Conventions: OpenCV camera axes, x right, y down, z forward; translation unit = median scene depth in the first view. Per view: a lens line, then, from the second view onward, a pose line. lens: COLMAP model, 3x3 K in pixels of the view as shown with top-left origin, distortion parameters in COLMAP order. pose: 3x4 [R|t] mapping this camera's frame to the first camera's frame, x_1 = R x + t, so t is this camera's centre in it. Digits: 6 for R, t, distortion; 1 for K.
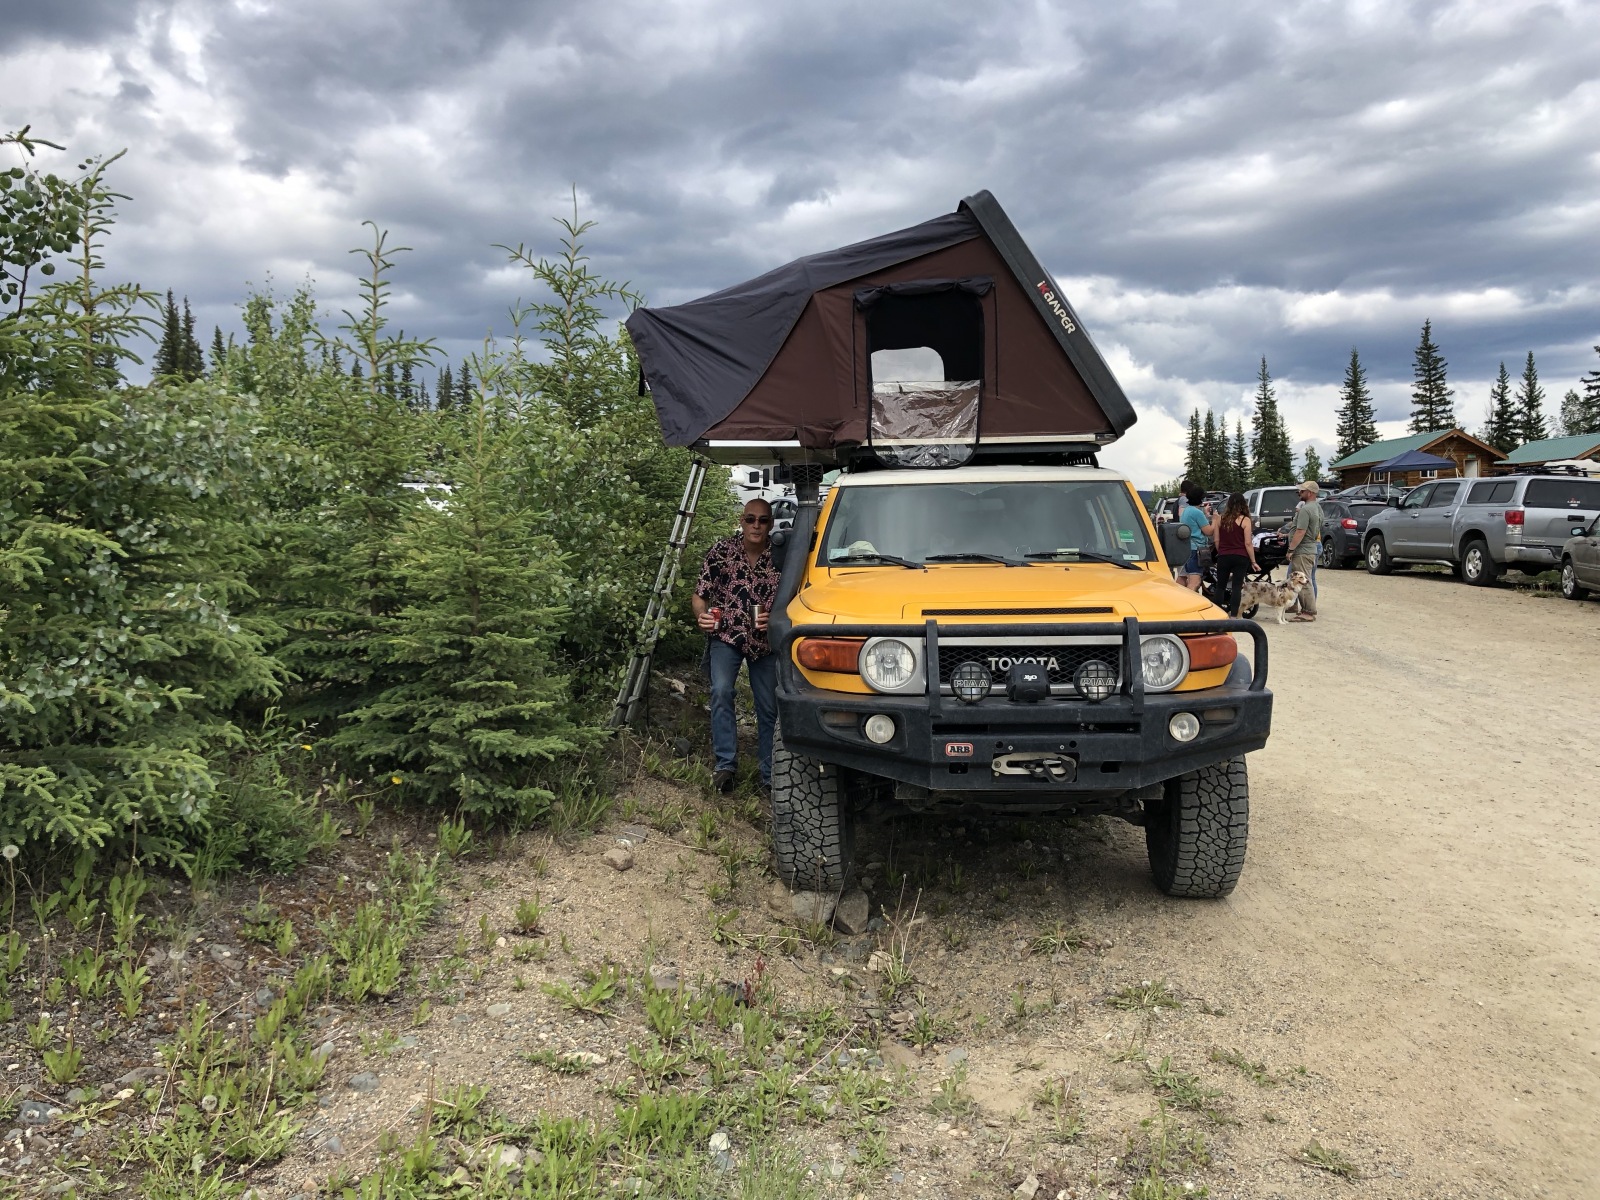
lens RADIAL K [[1286.2, 0, 802.2], [0, 1286.2, 591.3], [0, 0, 1]] dist [0.022221, -0.018272]
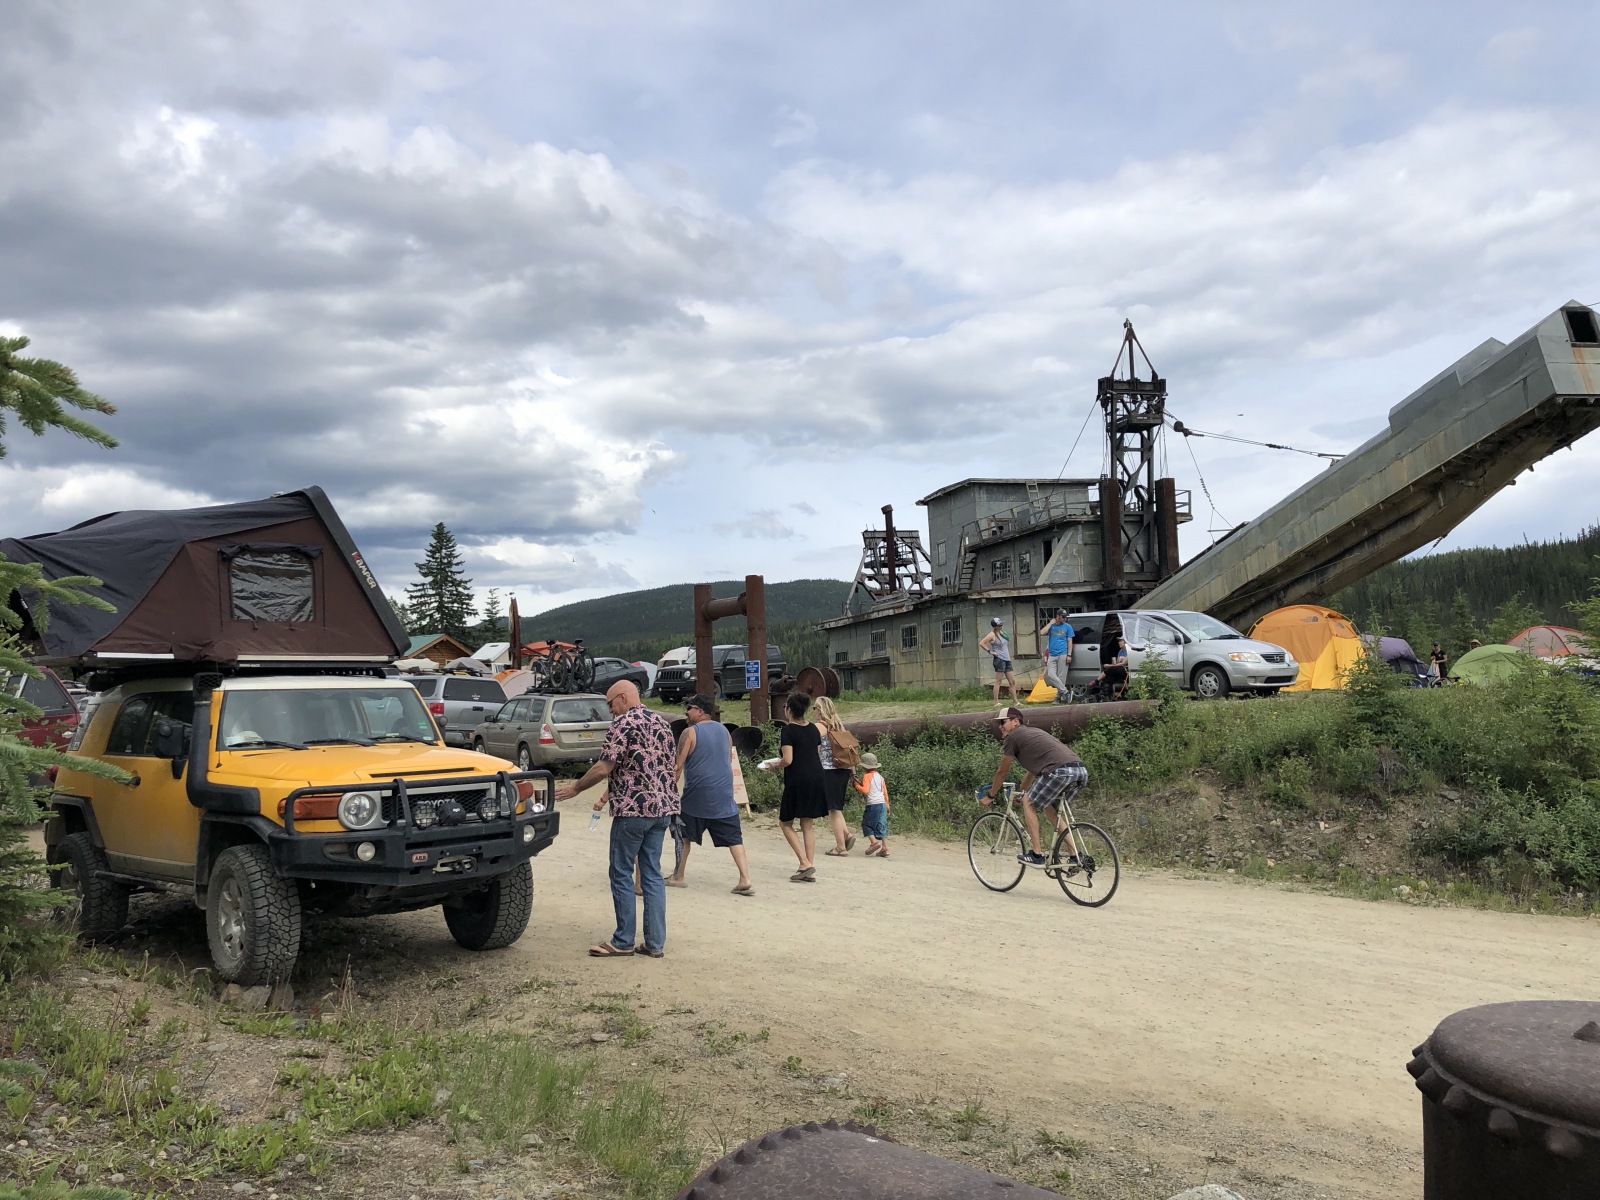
lens RADIAL K [[1286.2, 0, 800.1], [0, 1286.2, 602.2], [0, 0, 1]] dist [0.022221, -0.018272]
pose [[0.649649, 0.059000, 0.757941, -0.730540], [0.045230, 0.992218, -0.116005, 0.011950], [-0.758888, 0.109645, 0.641925, -0.396661]]
